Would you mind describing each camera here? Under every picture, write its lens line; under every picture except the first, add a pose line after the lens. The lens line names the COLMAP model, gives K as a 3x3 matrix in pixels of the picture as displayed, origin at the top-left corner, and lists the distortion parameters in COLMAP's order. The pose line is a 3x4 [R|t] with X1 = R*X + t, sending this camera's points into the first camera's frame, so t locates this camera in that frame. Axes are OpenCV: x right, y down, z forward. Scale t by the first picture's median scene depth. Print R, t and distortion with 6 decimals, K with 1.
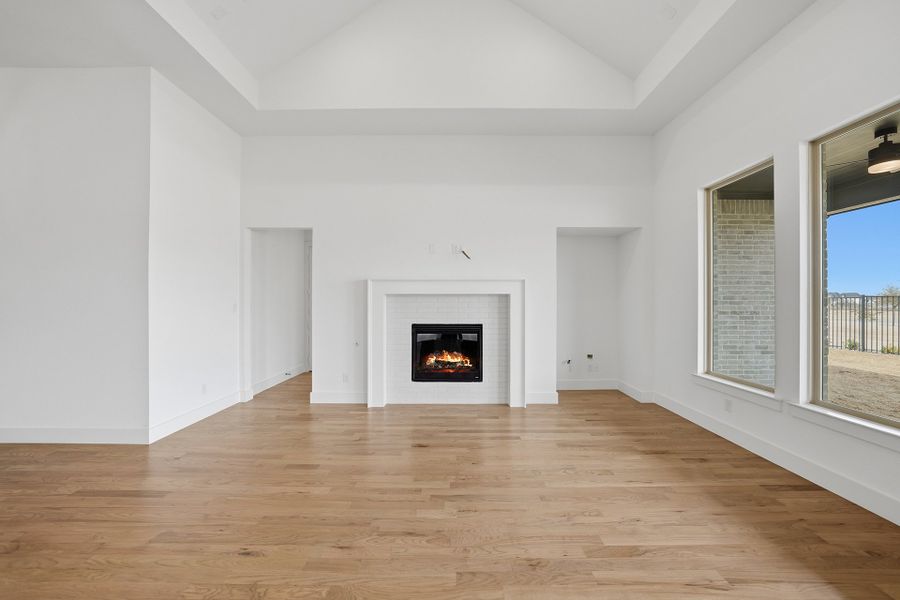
lens RADIAL K [[318.9, 0, 450.3], [0, 318.9, 301.2], [0, 0, 1]] dist [-0.014400, 0.000762]
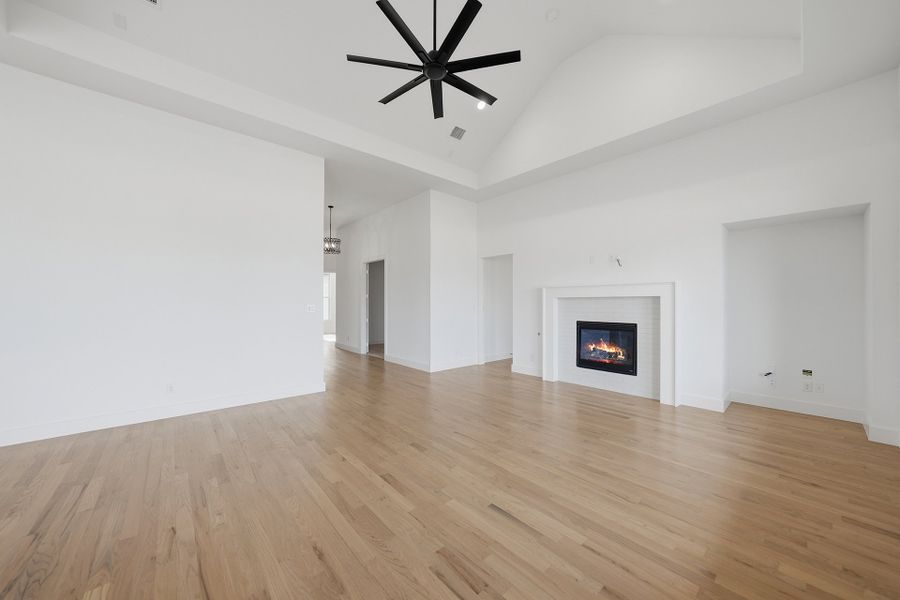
lens RADIAL K [[318.9, 0, 449.9], [0, 318.9, 299.8], [0, 0, 1]] dist [-0.014400, 0.000762]
pose [[0.662619, -0.008524, -0.748908, 0.510292], [0.003609, 0.999960, -0.008189, -0.003529], [0.748948, 0.002723, 0.662623, -0.215366]]
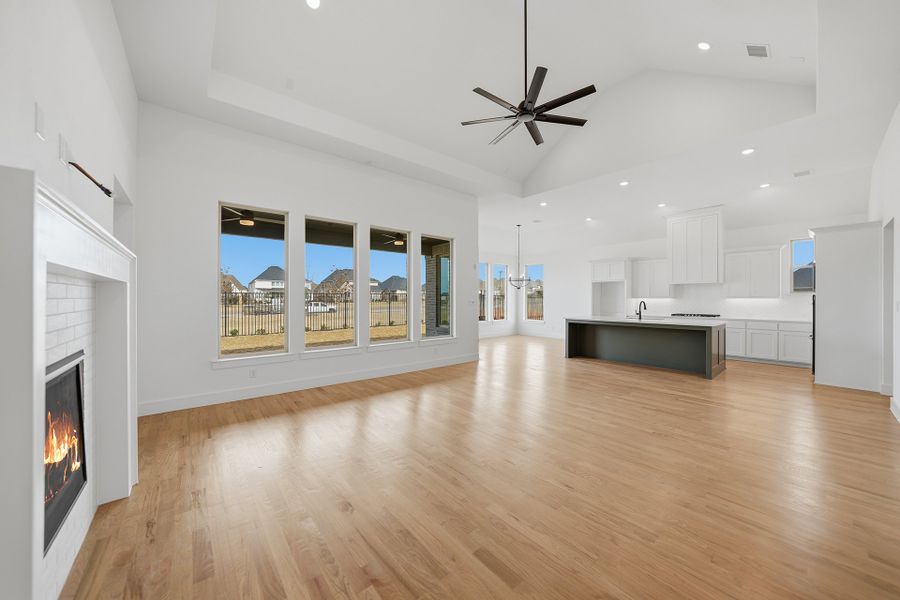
lens RADIAL K [[318.9, 0, 451.1], [0, 318.9, 304.3], [0, 0, 1]] dist [-0.014400, 0.000762]
pose [[-0.644238, -0.003924, 0.764815, -0.555014], [0.001238, 0.999980, 0.006173, 0.013571], [-0.764824, 0.004924, -0.644220, 0.917042]]
